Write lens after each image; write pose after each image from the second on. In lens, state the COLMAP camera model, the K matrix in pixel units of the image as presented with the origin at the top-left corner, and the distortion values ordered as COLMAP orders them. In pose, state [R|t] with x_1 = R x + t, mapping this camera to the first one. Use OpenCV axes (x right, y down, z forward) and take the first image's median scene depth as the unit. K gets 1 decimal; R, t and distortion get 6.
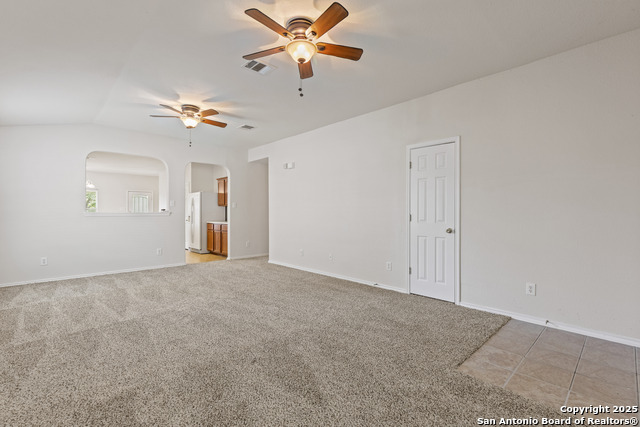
lens RADIAL K [[288.0, 0, 323.8], [0, 288.0, 212.9], [0, 0, 1]] dist [0.001200, 0.000392]
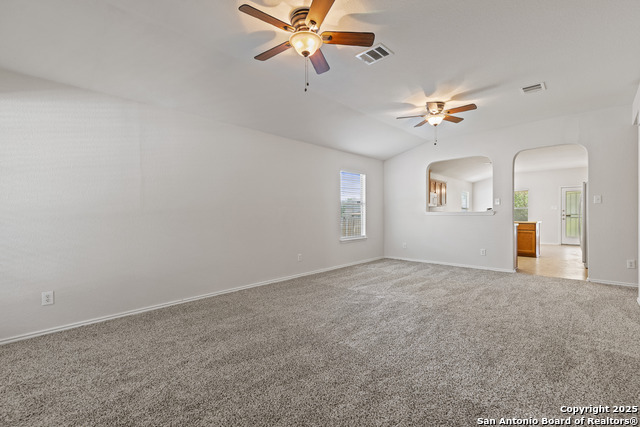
lens RADIAL K [[288.0, 0, 323.8], [0, 288.0, 212.9], [0, 0, 1]] dist [0.001200, 0.000392]
pose [[0.053799, -0.001520, -0.998551, 0.494359], [0.003120, 0.999994, -0.001354, 0.003518], [0.998547, -0.003043, 0.053803, 0.566322]]
